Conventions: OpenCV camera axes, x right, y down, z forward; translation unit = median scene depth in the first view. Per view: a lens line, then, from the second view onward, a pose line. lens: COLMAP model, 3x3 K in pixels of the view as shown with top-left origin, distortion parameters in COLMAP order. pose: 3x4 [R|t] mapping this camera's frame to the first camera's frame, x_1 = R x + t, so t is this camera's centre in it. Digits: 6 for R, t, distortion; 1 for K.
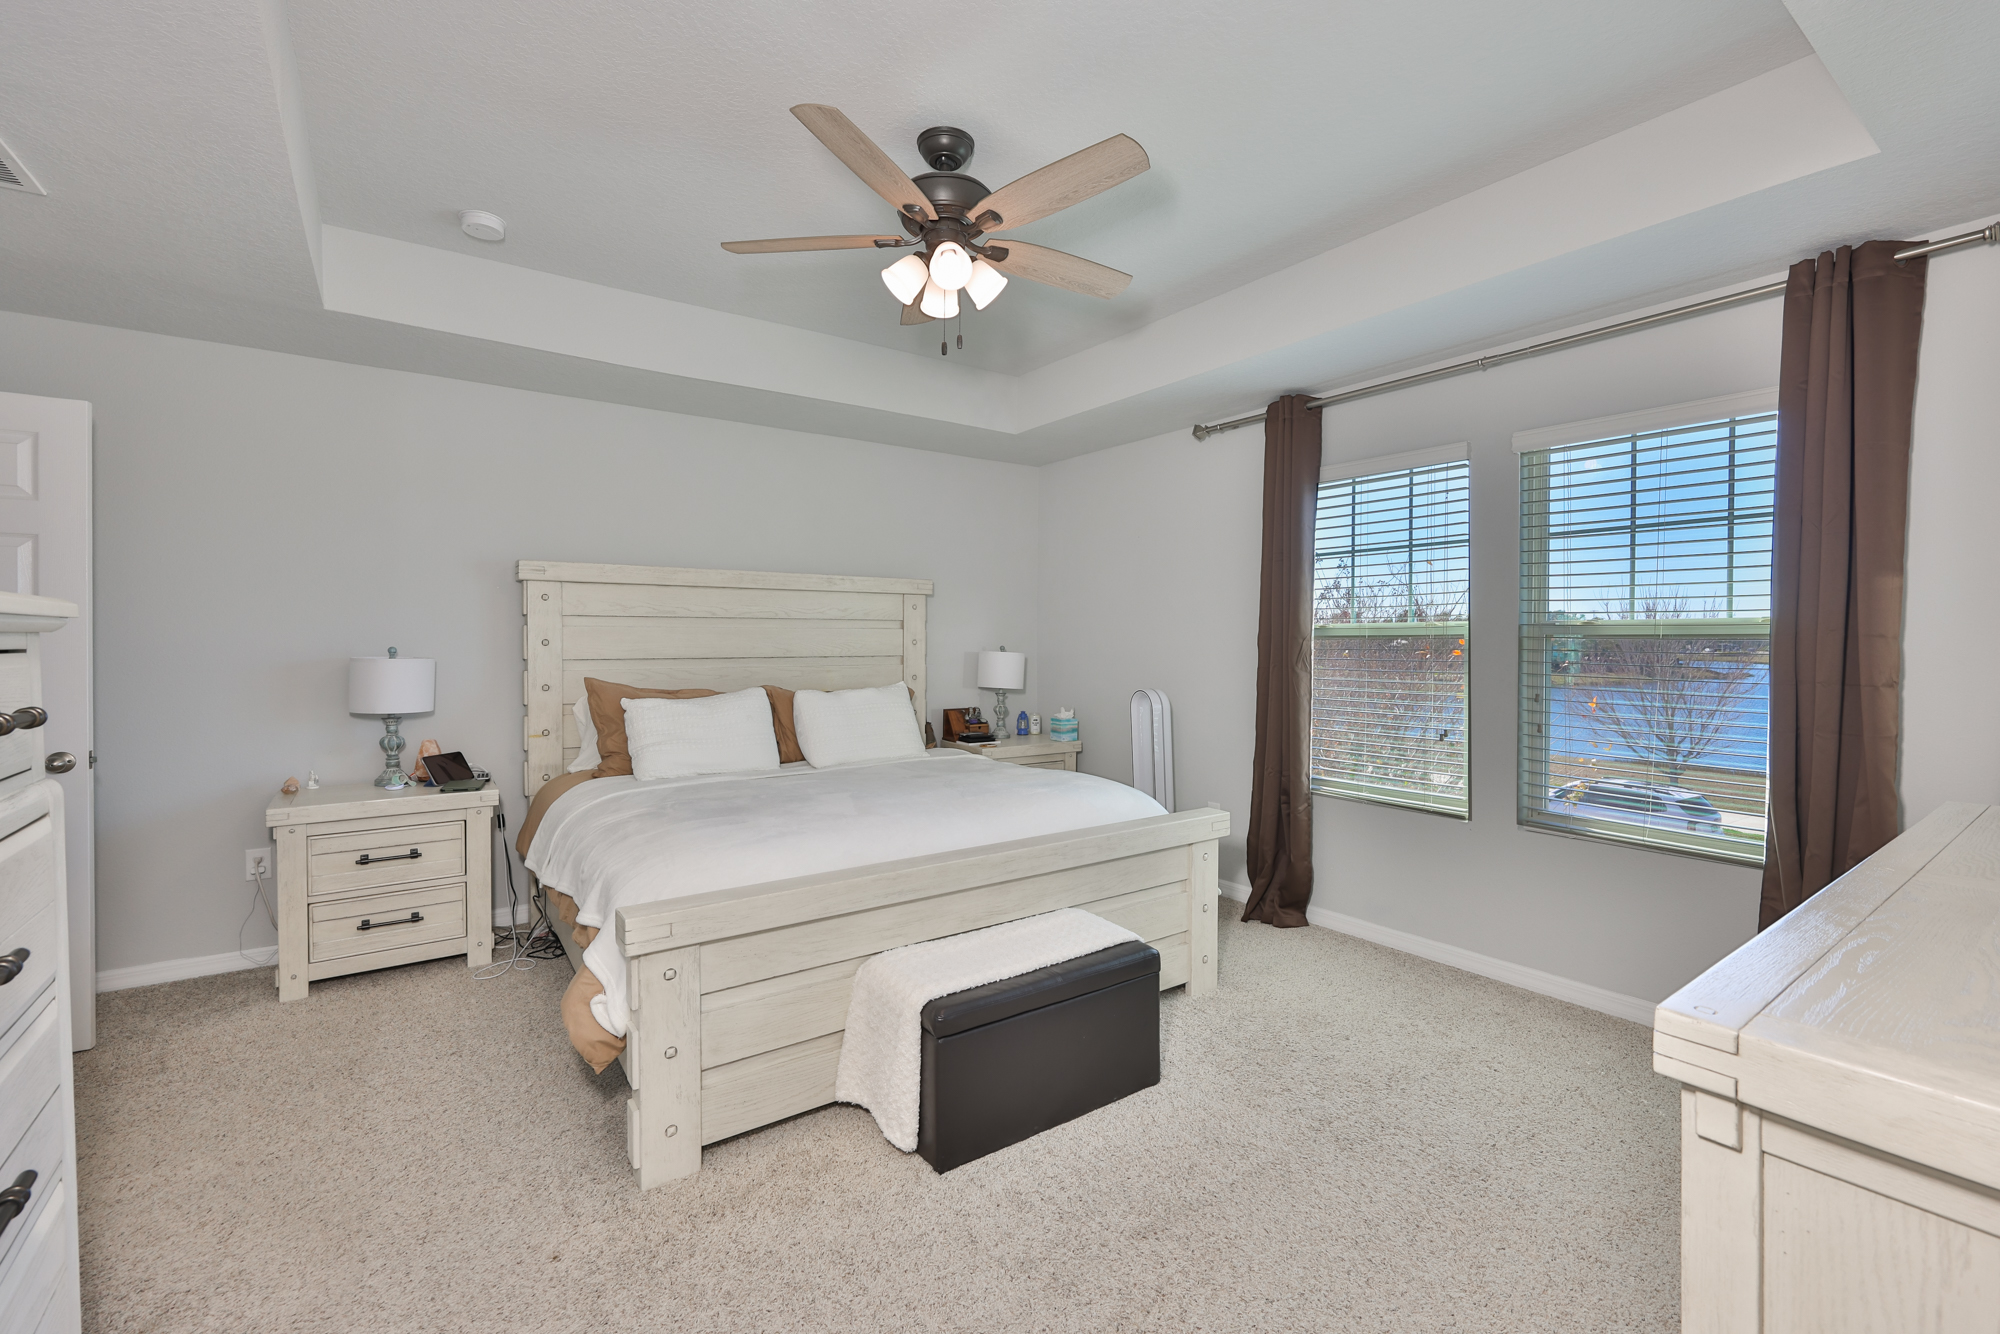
lens RADIAL K [[848.6, 0, 1002.4], [0, 848.6, 655.8], [0, 0, 1]] dist [0.001264, 0.000269]
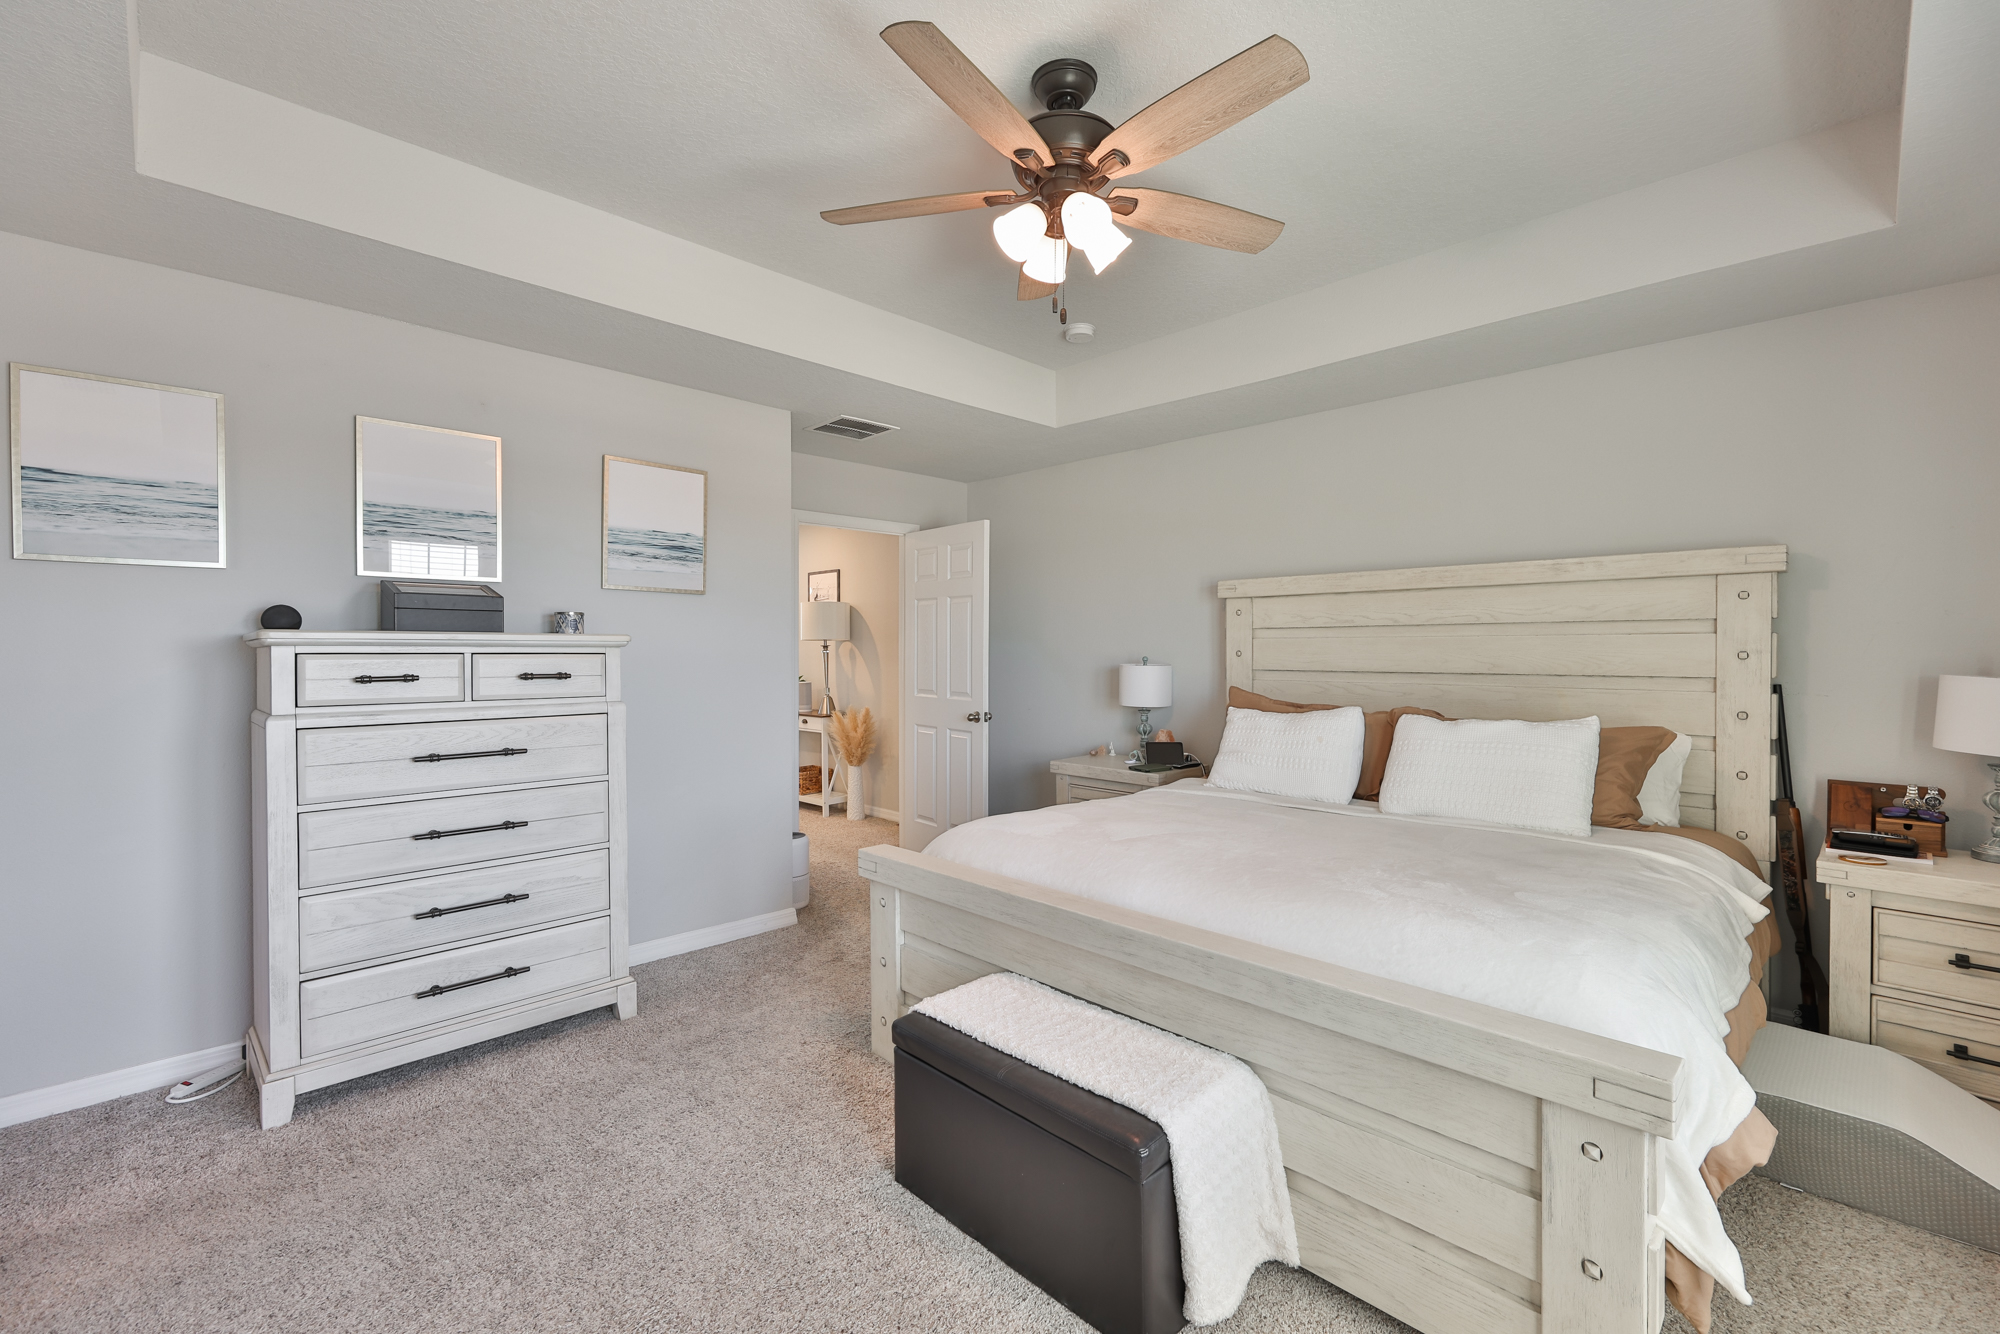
lens RADIAL K [[848.6, 0, 995.7], [0, 848.6, 661.6], [0, 0, 1]] dist [0.001264, 0.000269]
pose [[0.161071, 0.010745, -0.986884, 0.694771], [-0.019733, 0.999776, 0.007665, -0.010606], [0.986746, 0.018240, 0.161247, 0.707584]]
